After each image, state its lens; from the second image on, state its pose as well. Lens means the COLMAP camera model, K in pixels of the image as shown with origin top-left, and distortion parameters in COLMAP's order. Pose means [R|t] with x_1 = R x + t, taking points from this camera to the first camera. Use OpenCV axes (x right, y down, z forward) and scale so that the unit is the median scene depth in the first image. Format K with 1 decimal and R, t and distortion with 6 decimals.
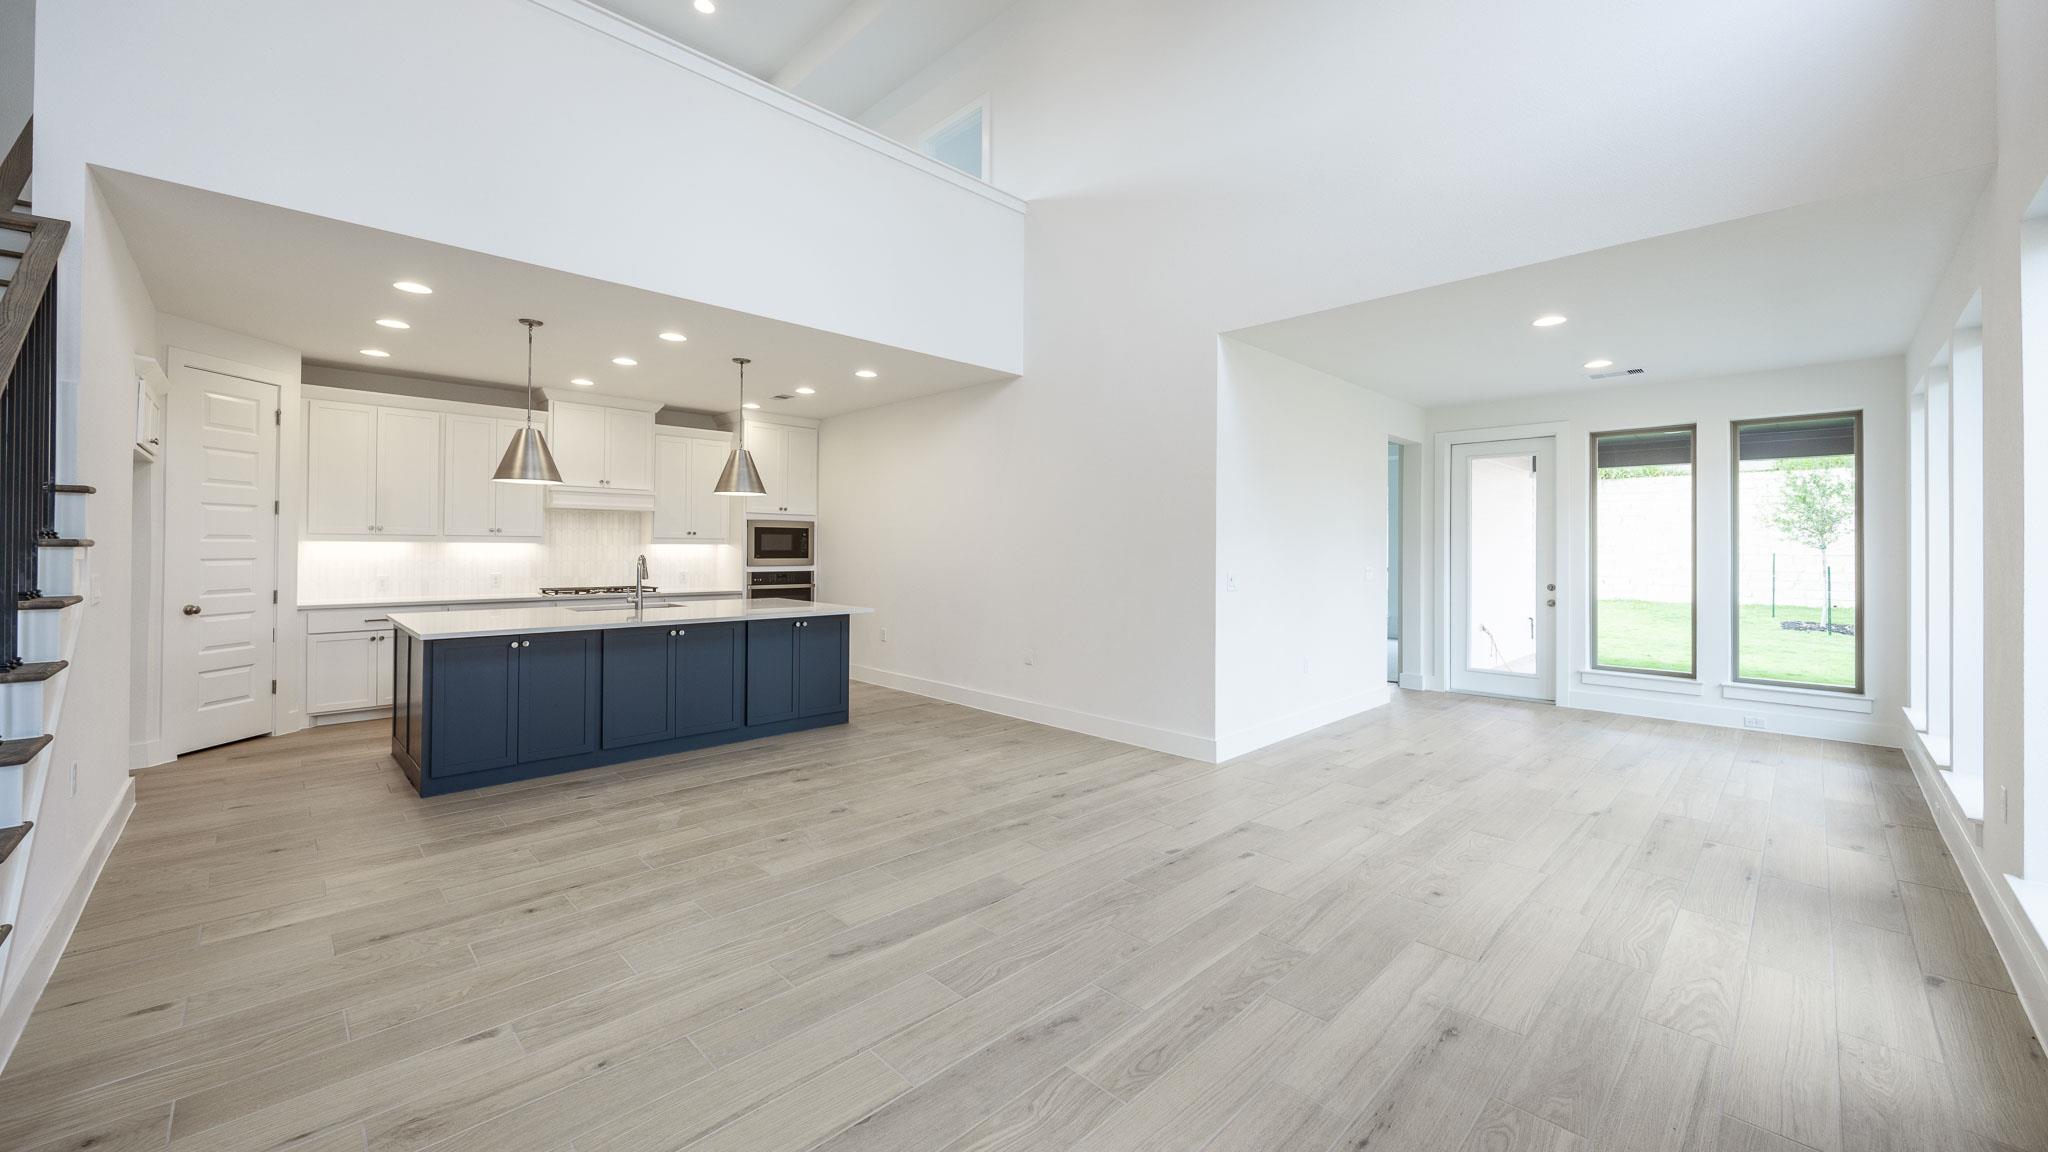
lens RADIAL K [[776.9, 0, 1025.0], [0, 776.9, 545.7], [0, 0, 1]] dist [0.000152, 0.000009]
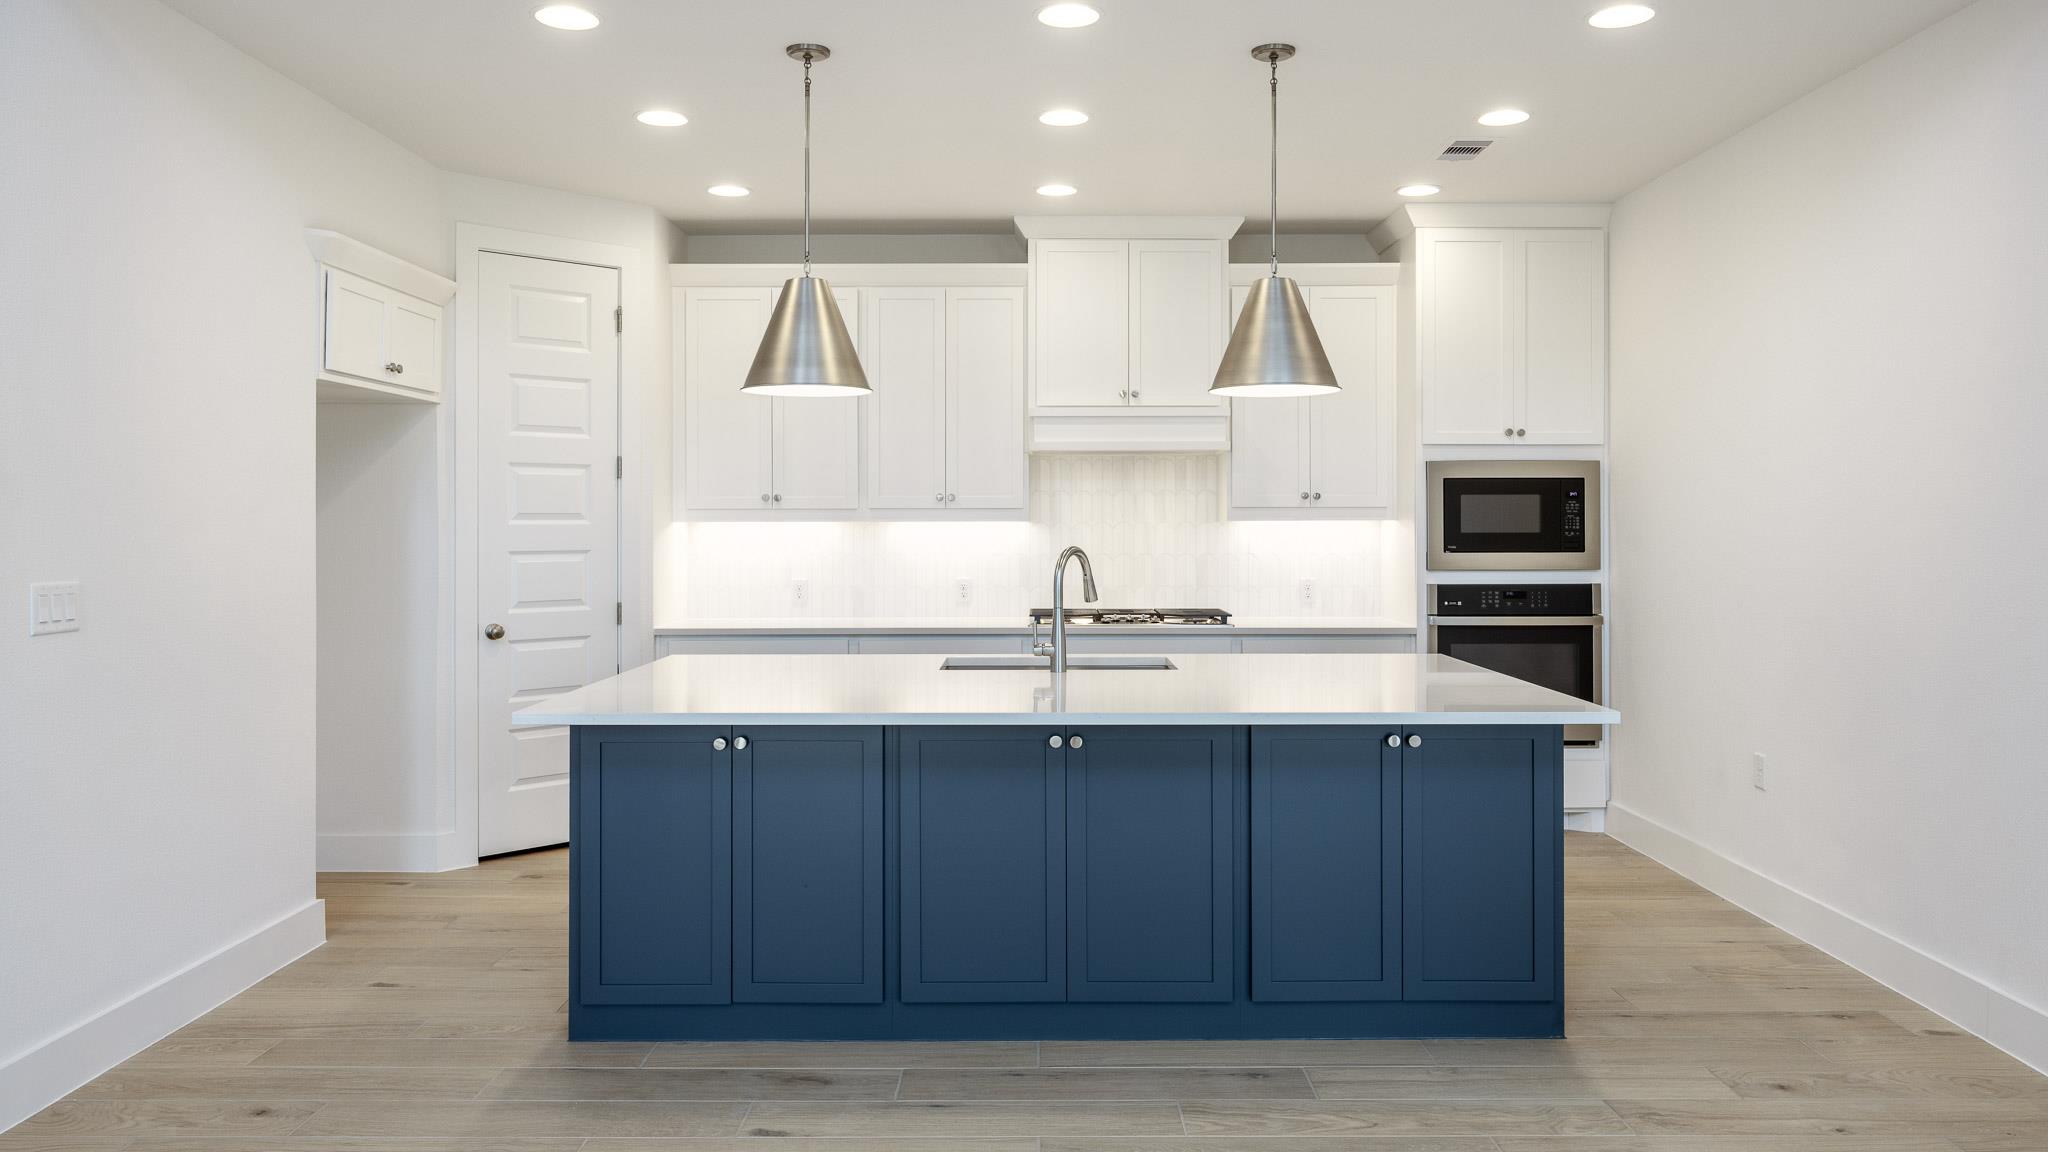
lens RADIAL K [[1421.5, 0, 1025.8], [0, 1421.5, 528.0], [0, 0, 1]] dist [-0.005305, 0.000509]
pose [[0.710259, -0.006172, -0.703914, 0.046242], [0.009239, 0.999957, 0.000554, 0.000725], [0.703880, -0.006897, 0.710285, 0.388501]]
